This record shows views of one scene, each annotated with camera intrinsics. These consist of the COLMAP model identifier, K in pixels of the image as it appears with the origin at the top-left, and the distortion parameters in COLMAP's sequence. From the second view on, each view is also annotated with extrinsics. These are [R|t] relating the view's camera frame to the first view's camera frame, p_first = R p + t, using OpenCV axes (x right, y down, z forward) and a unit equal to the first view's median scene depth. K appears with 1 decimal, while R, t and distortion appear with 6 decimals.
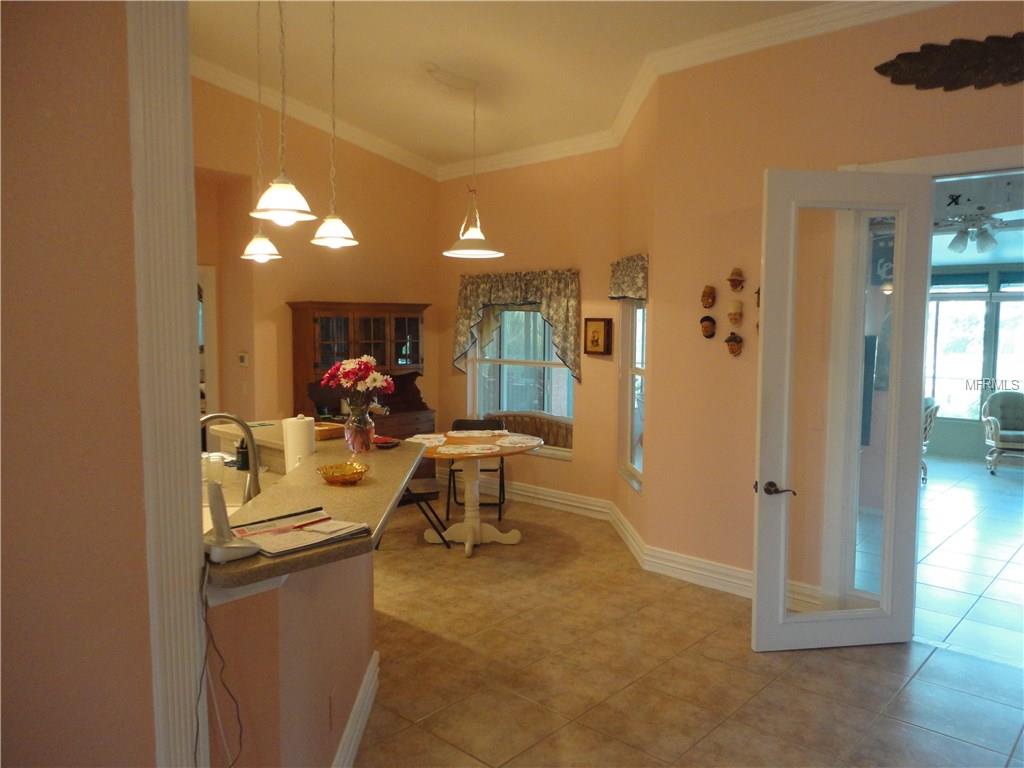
lens RADIAL K [[742.1, 0, 513.5], [0, 742.1, 380.2], [0, 0, 1]] dist [-0.006408, 0.001936]
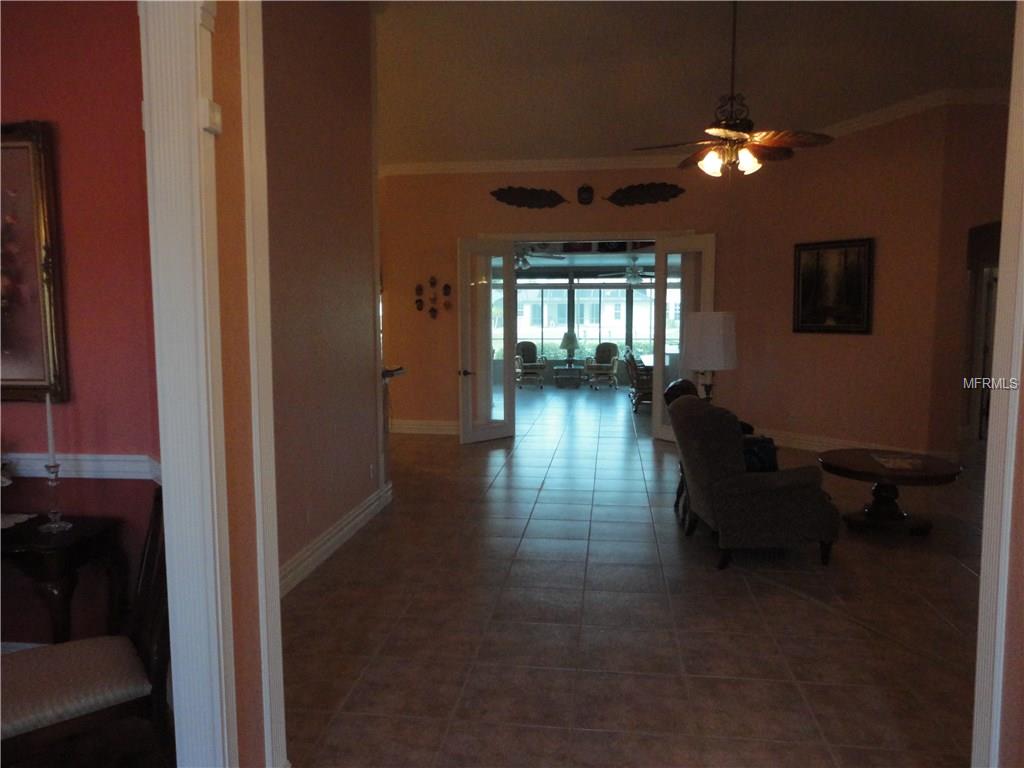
lens RADIAL K [[742.1, 0, 511.2], [0, 742.1, 381.8], [0, 0, 1]] dist [-0.006408, 0.001936]
pose [[0.819255, -0.067195, 0.569479, -0.720364], [0.050667, 0.997709, 0.044834, 0.062039], [-0.571187, -0.007876, 0.820782, -0.834578]]
